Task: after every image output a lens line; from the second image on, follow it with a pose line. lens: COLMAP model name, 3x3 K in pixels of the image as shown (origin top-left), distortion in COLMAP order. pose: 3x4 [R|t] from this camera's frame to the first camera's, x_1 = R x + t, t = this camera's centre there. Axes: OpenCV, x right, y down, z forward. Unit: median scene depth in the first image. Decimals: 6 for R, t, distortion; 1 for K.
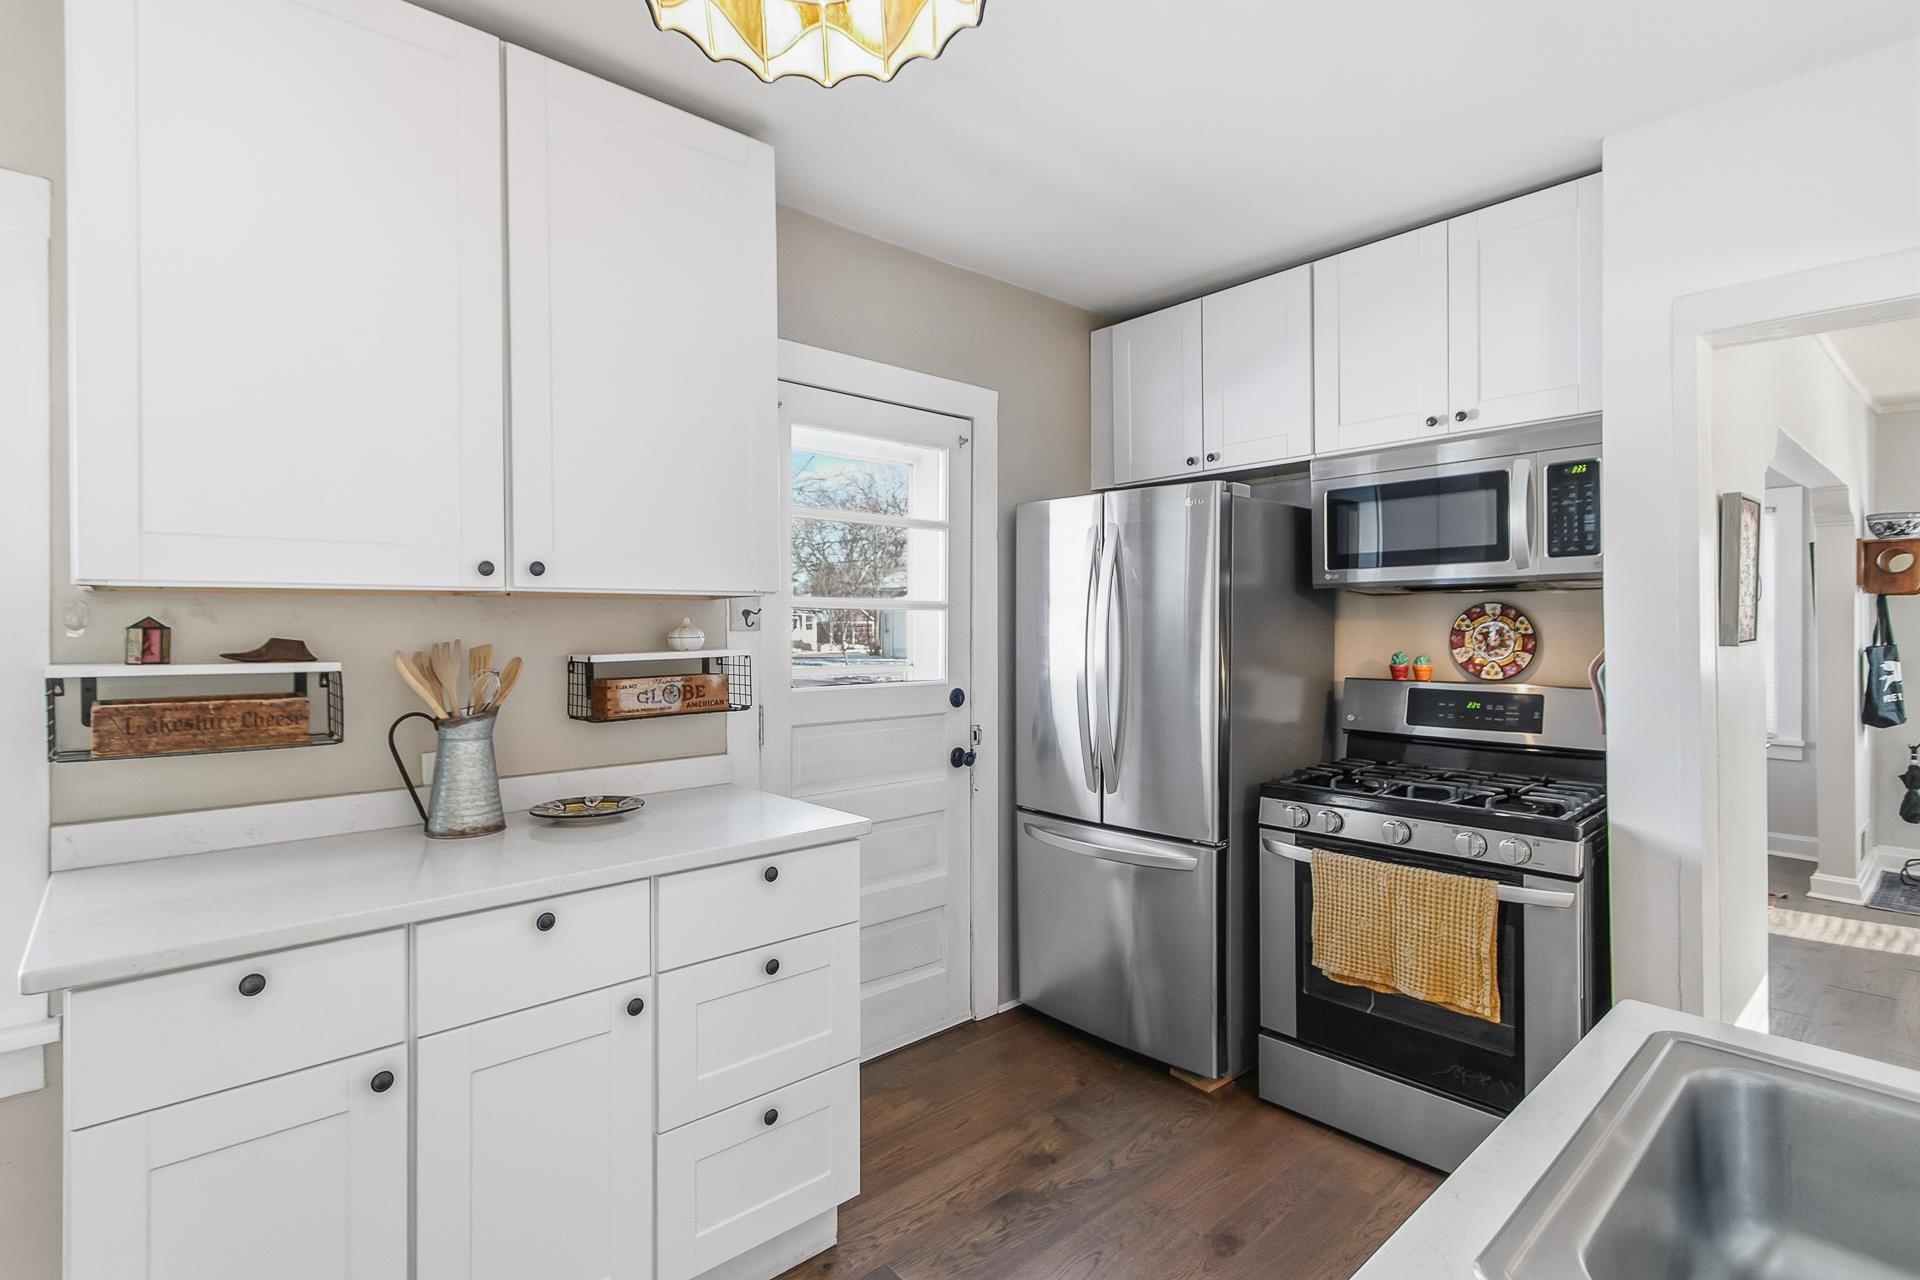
lens RADIAL K [[913.0, 0, 920.9], [0, 913.0, 635.5], [0, 0, 1]] dist [0.000915, 0.000287]
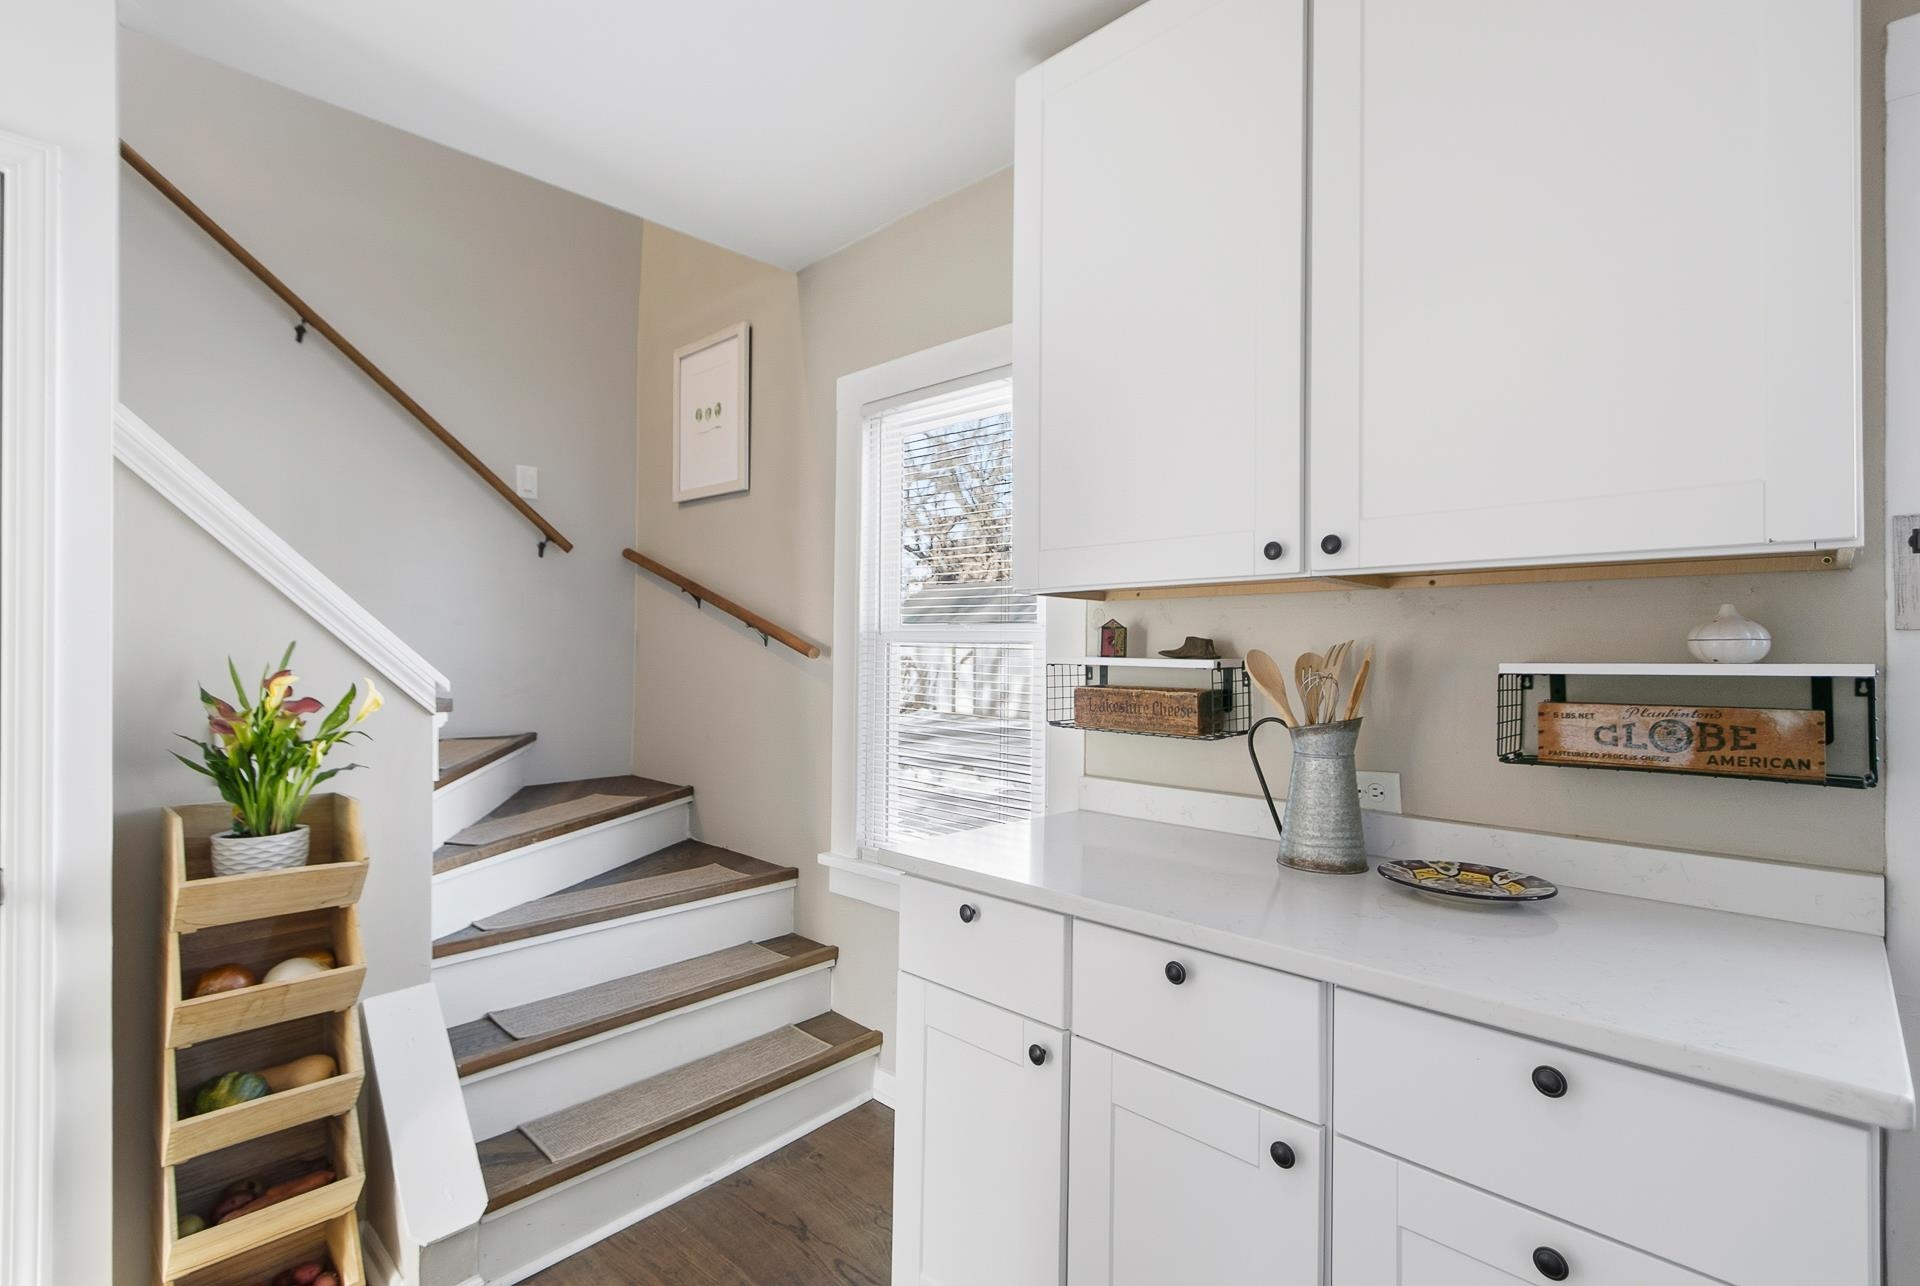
lens RADIAL K [[894.7, 0, 951.0], [0, 894.7, 638.4], [0, 0, 1]] dist [0.000557, 0.000147]
pose [[0.093125, -0.008453, -0.995619, 0.249911], [-0.021321, 0.999718, -0.010482, 0.017558], [0.995426, 0.022203, 0.092918, 0.485298]]
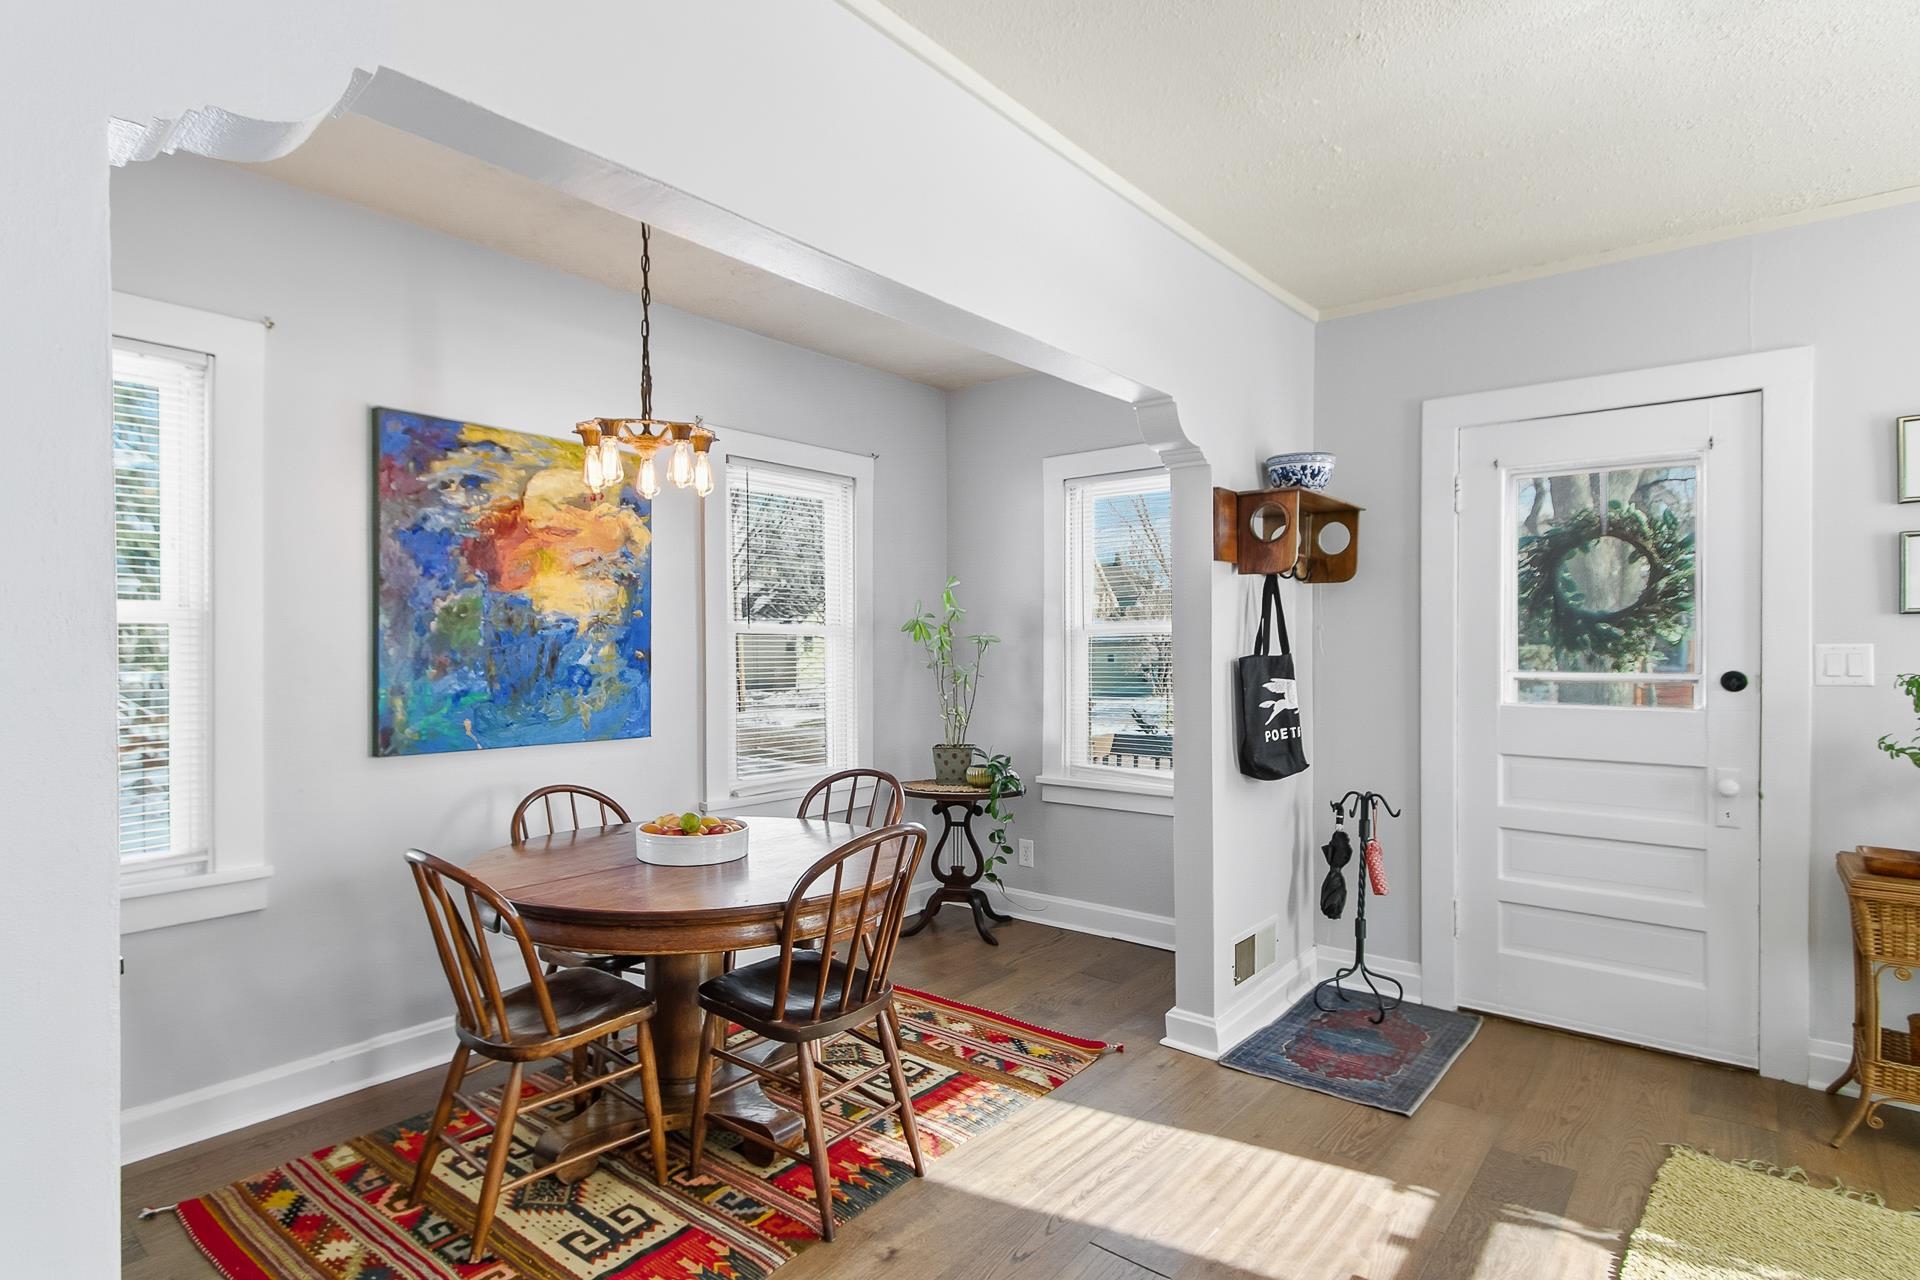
lens RADIAL K [[979.4, 0, 951.5], [0, 979.4, 654.7], [0, 0, 1]] dist [0.001150, -0.000098]
pose [[0.983680, 0.002321, 0.179911, 1.436450], [-0.001527, 0.999988, -0.004548, 0.029943], [-0.179920, 0.004199, 0.983672, 0.717008]]
